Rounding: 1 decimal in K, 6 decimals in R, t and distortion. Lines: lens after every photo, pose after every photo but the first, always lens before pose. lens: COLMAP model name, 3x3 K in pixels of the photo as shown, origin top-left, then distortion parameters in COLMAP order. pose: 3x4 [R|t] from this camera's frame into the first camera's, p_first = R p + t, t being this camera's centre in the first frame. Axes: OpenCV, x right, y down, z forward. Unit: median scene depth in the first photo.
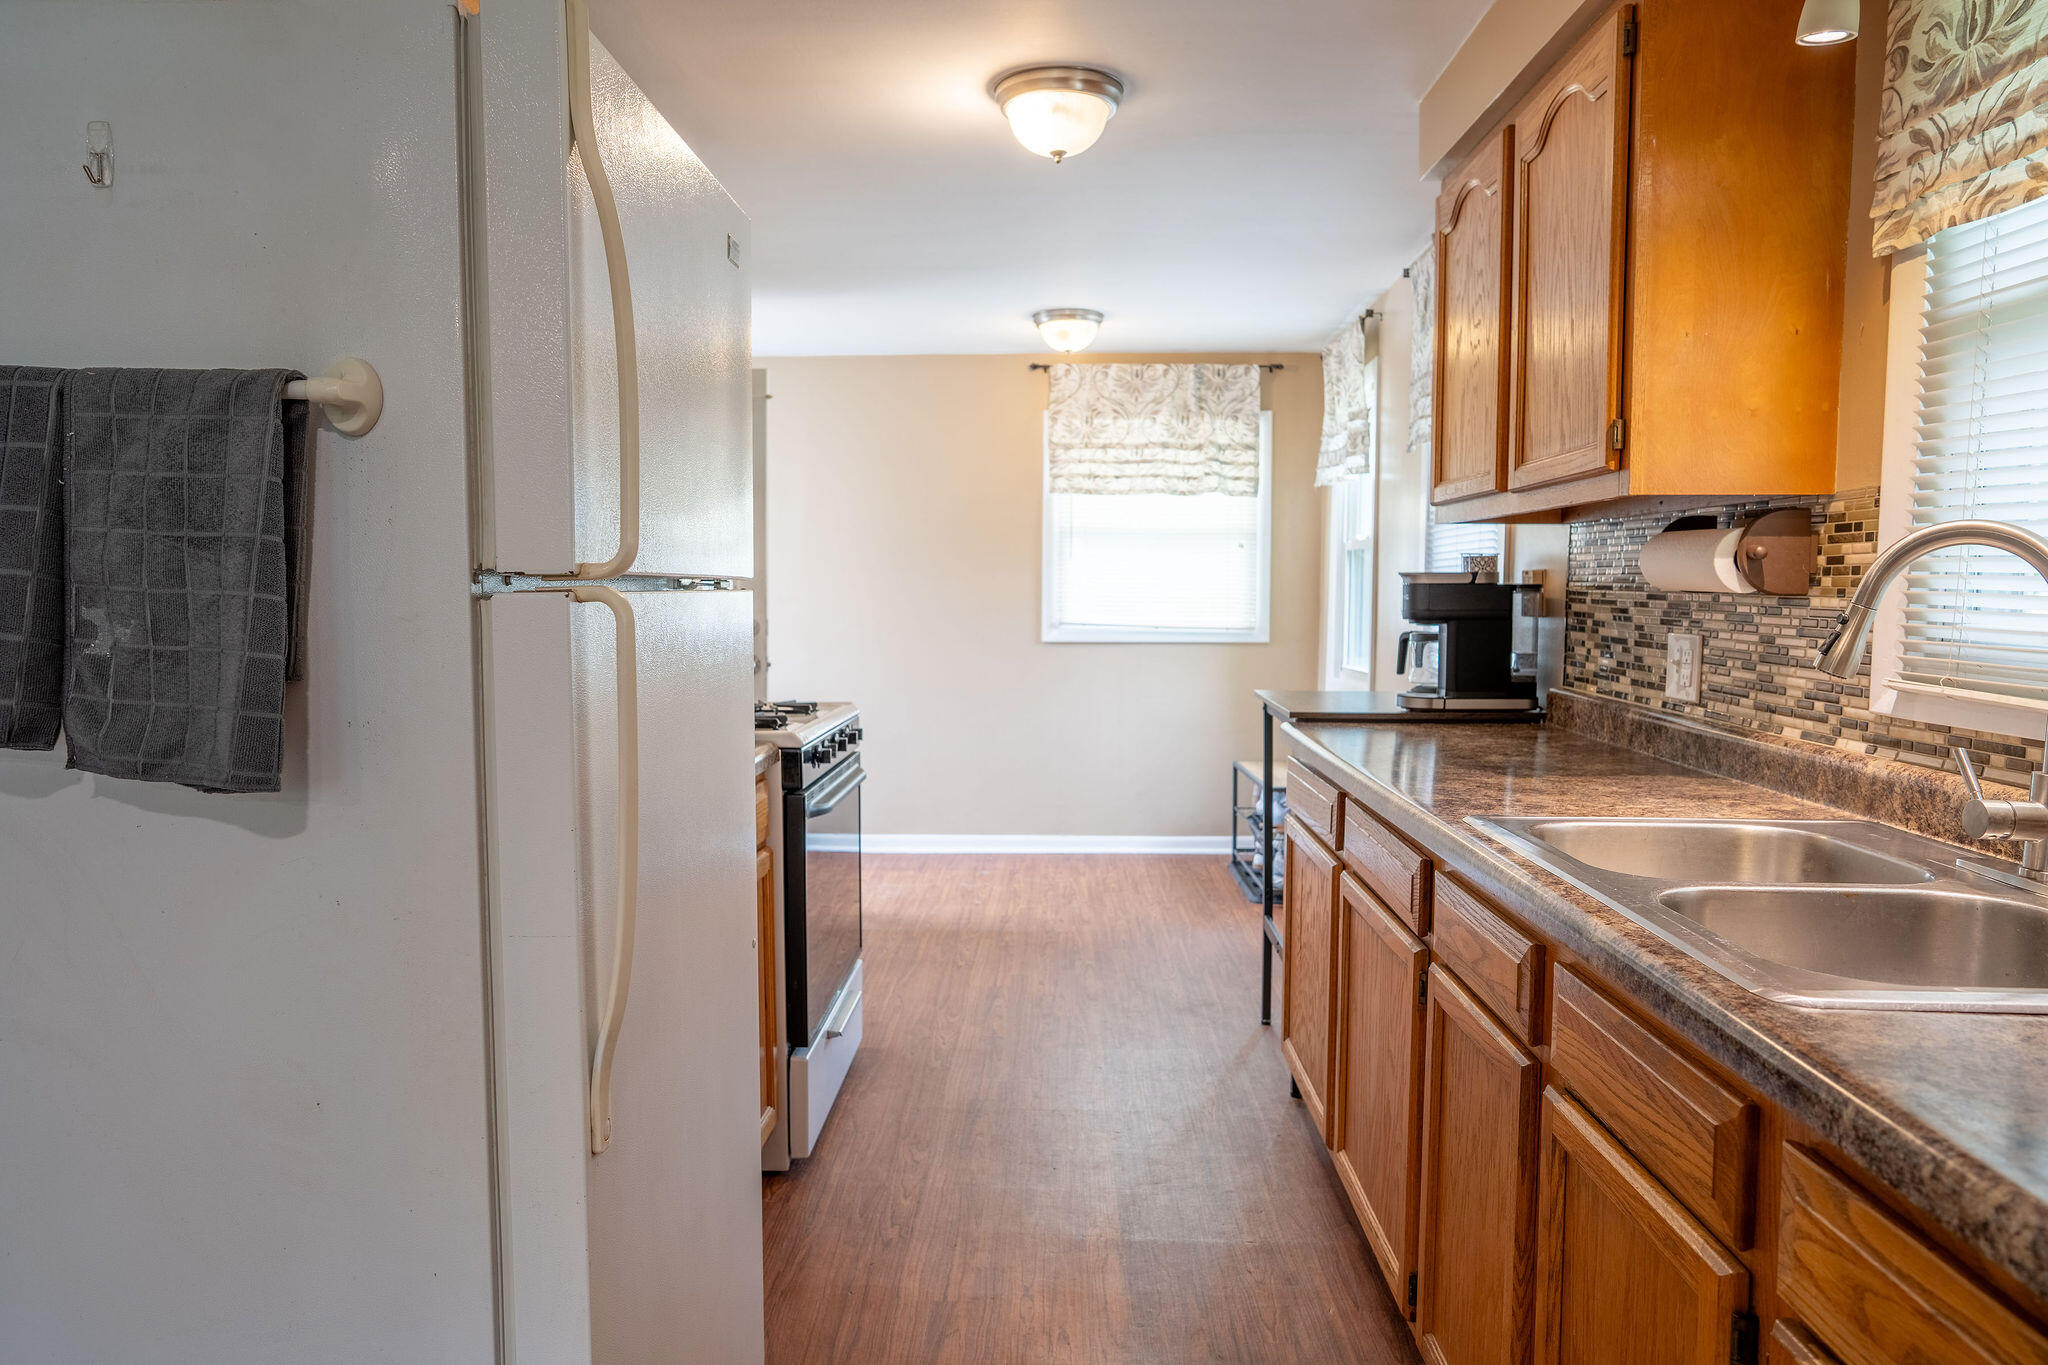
lens RADIAL K [[1349.8, 0, 1019.3], [0, 1349.8, 681.9], [0, 0, 1]] dist [-0.039031, 0.052296]
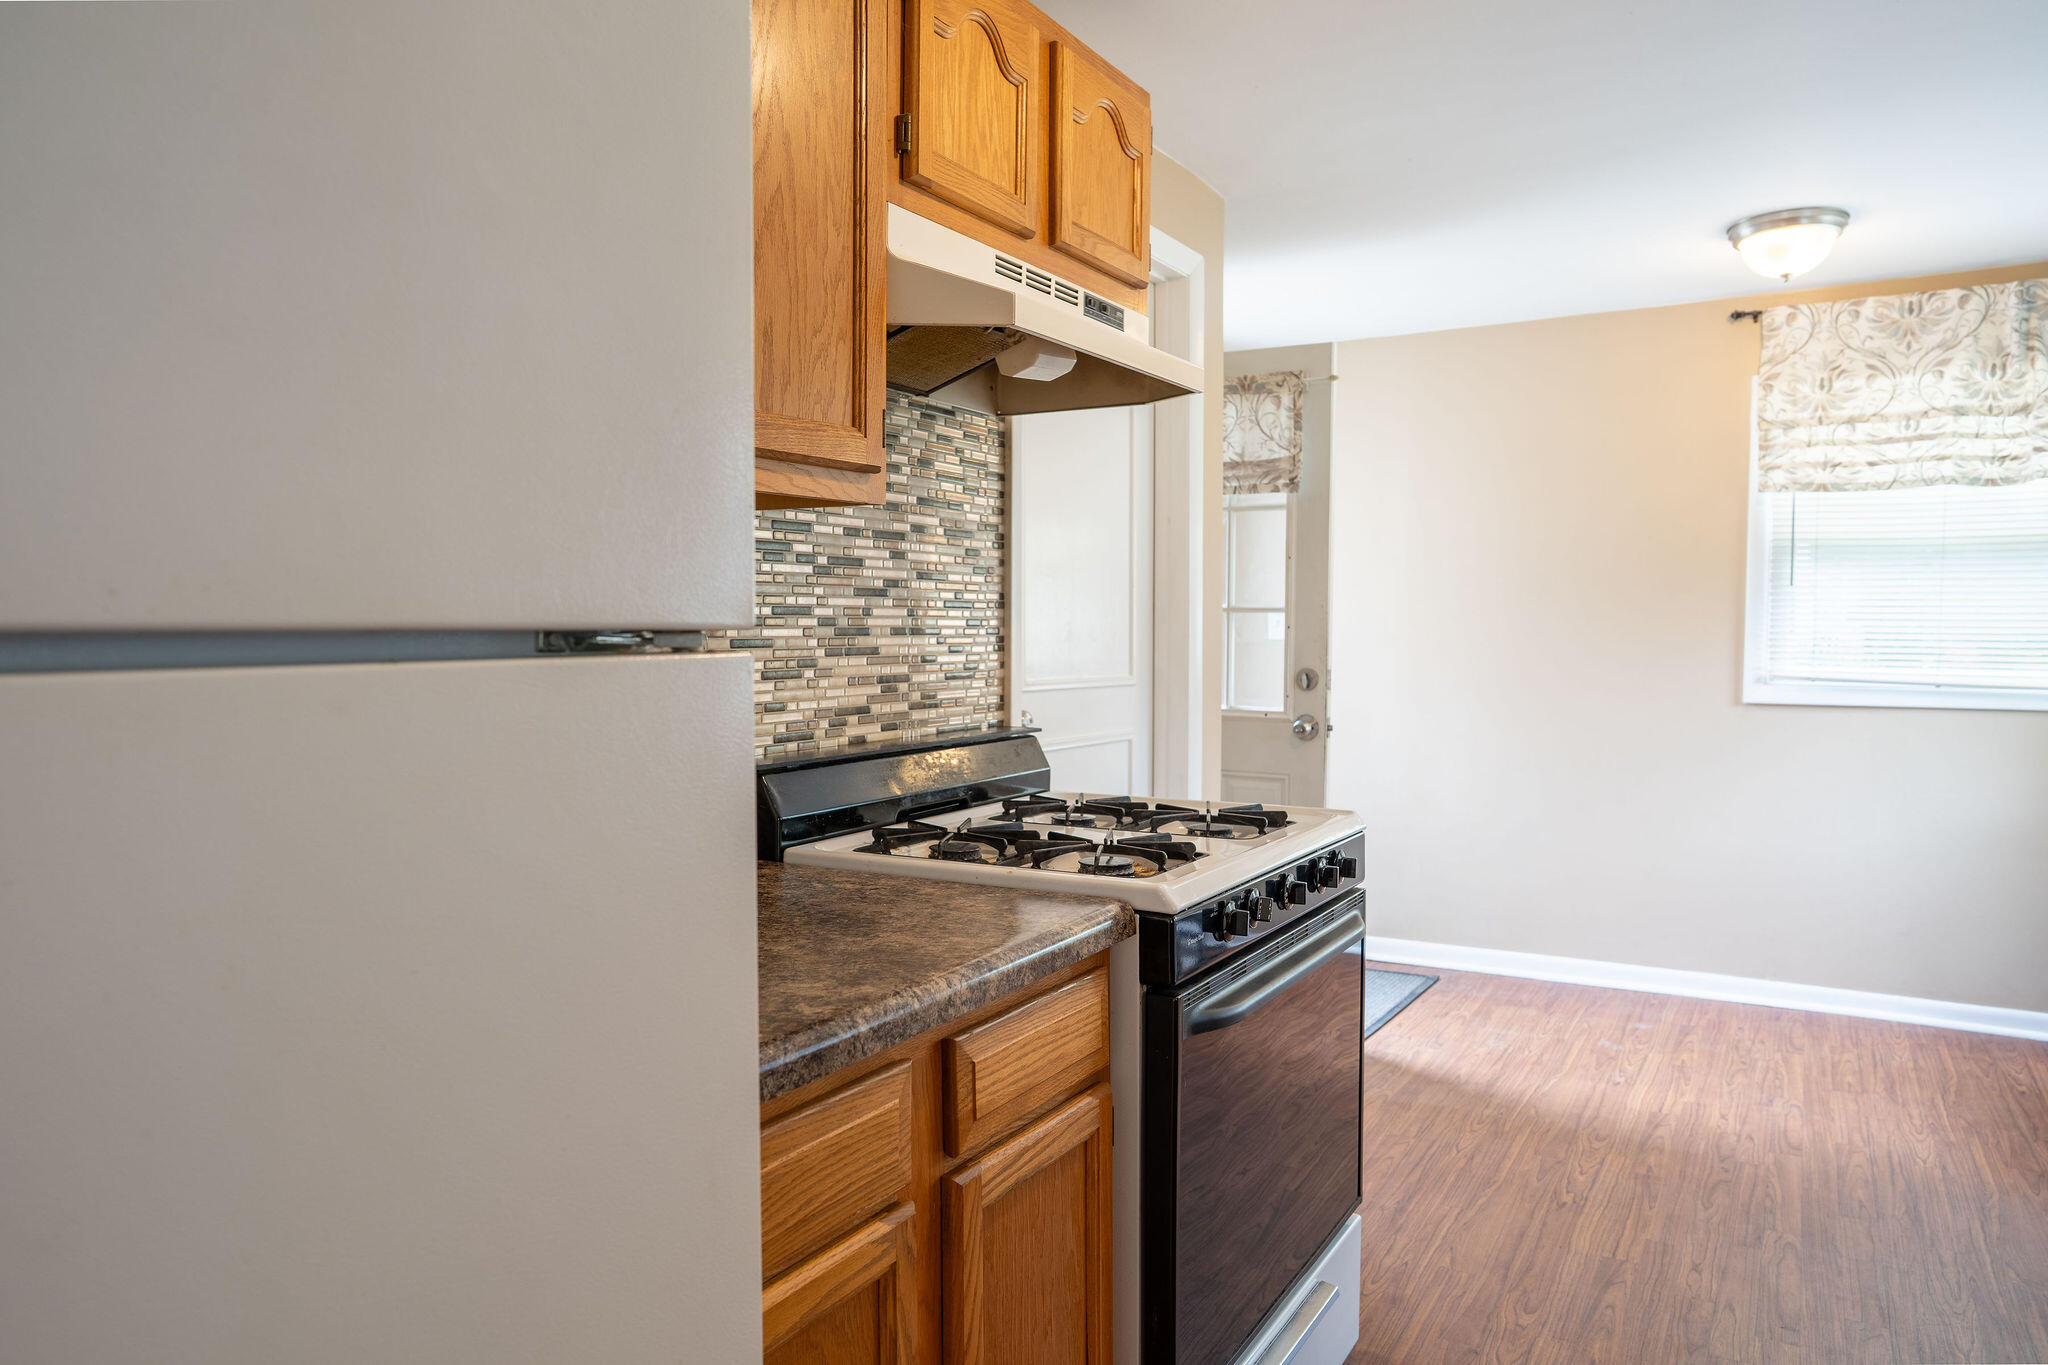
lens RADIAL K [[1363.6, 0, 1016.1], [0, 1363.6, 682.6], [0, 0, 1]] dist [-0.042747, 0.055389]
pose [[0.876575, 0.018361, -0.480914, 0.043940], [-0.030851, 0.999360, -0.018078, -0.029147], [0.480275, 0.030684, 0.876581, 0.360662]]
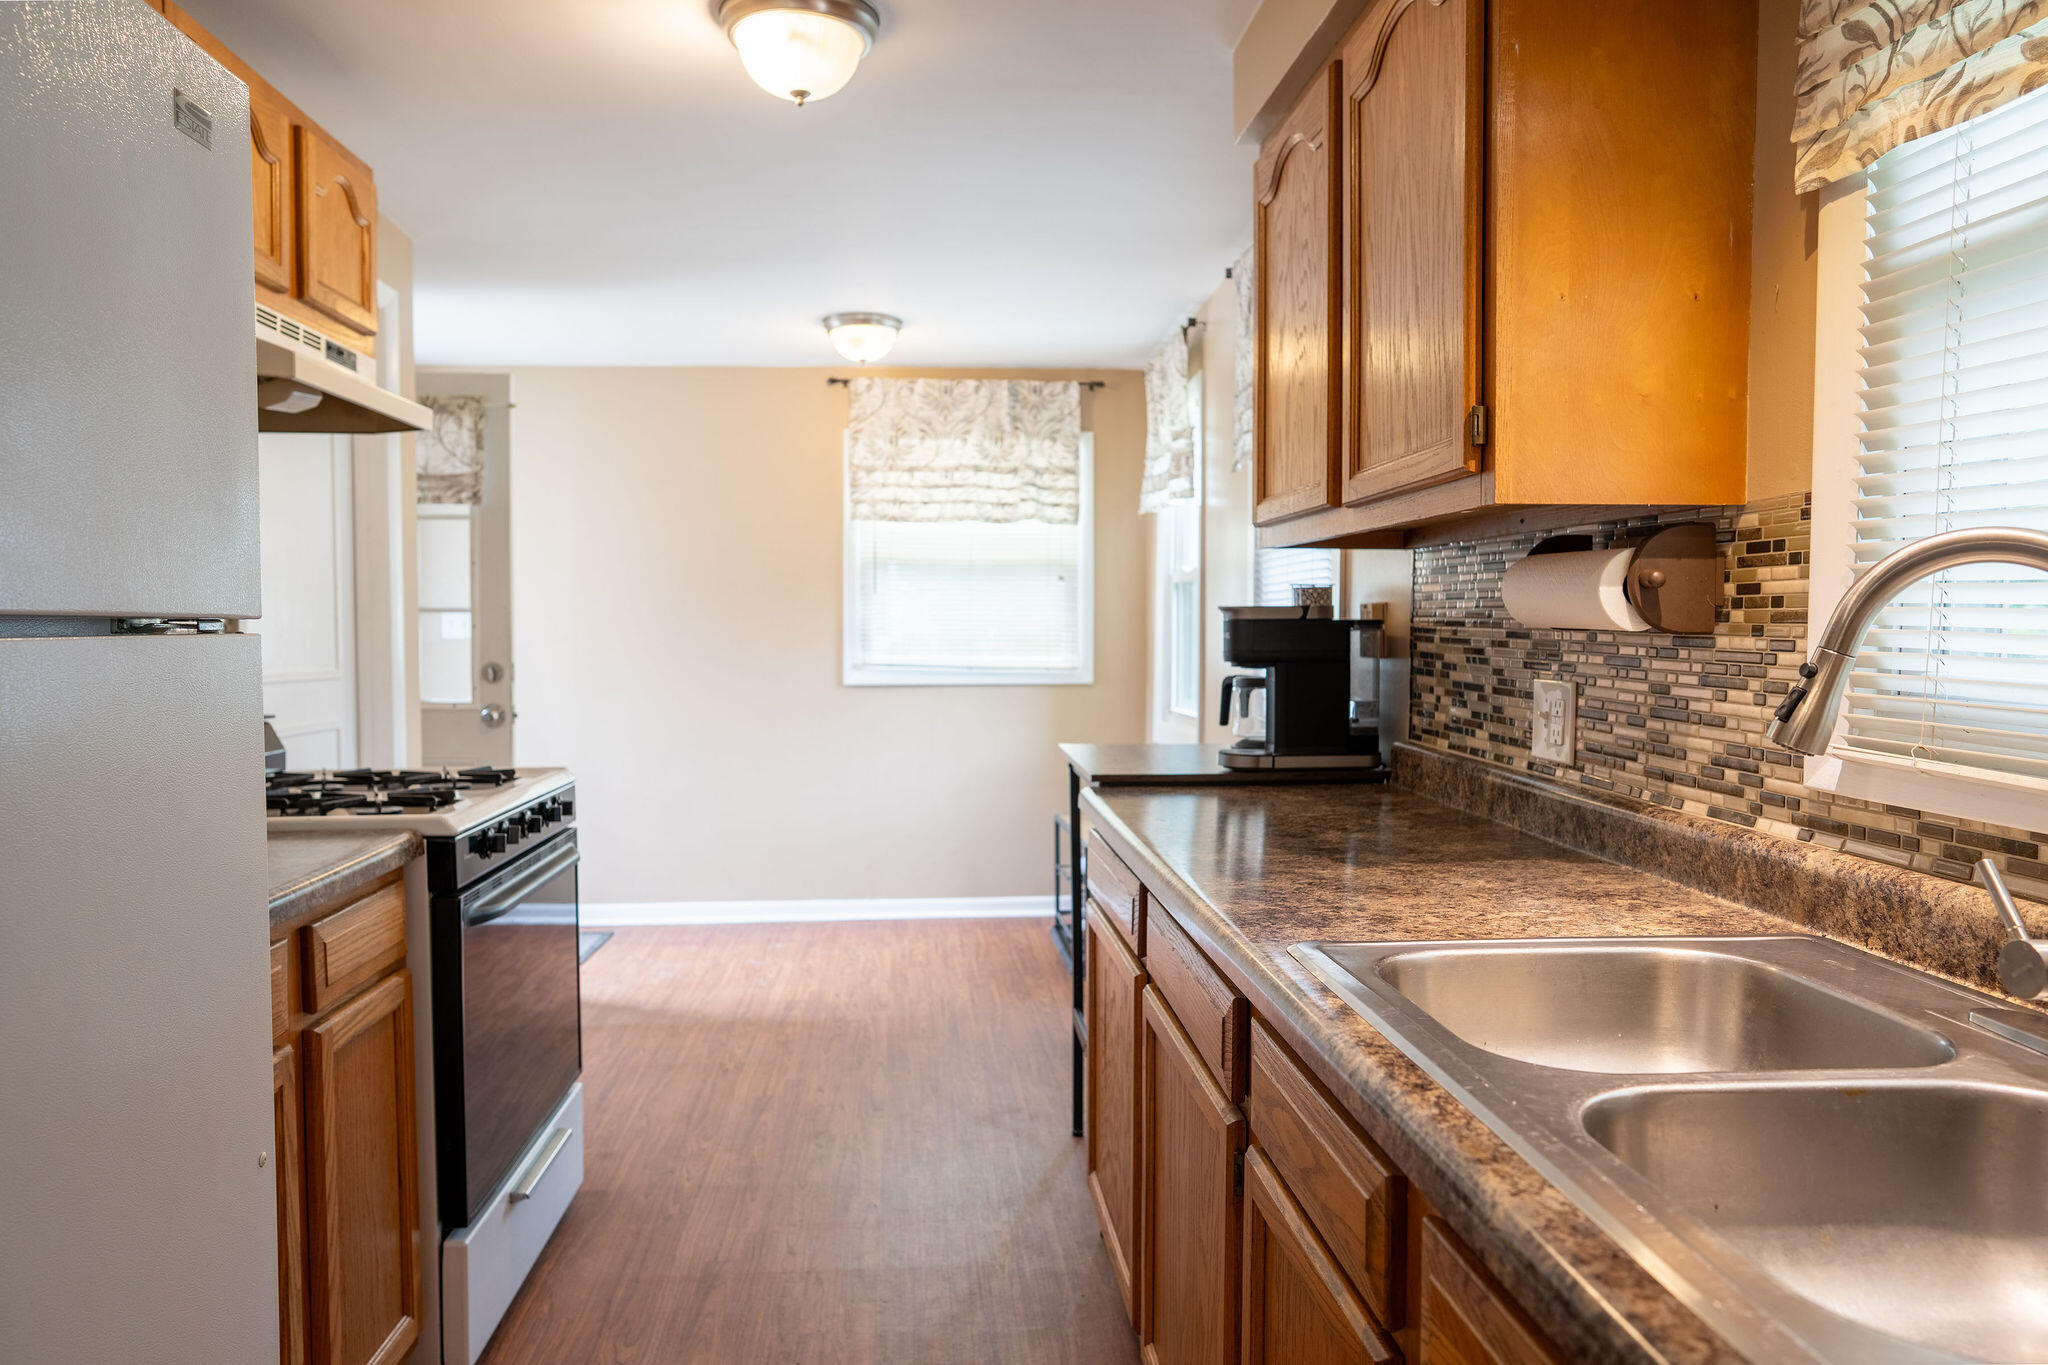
lens RADIAL K [[1363.6, 0, 1016.1], [0, 1363.6, 682.6], [0, 0, 1]] dist [-0.042747, 0.055389]
pose [[0.993846, -0.008183, 0.110468, 0.056460], [0.011093, 0.999607, -0.025749, -0.011973], [-0.110214, 0.026816, 0.993546, 0.153800]]
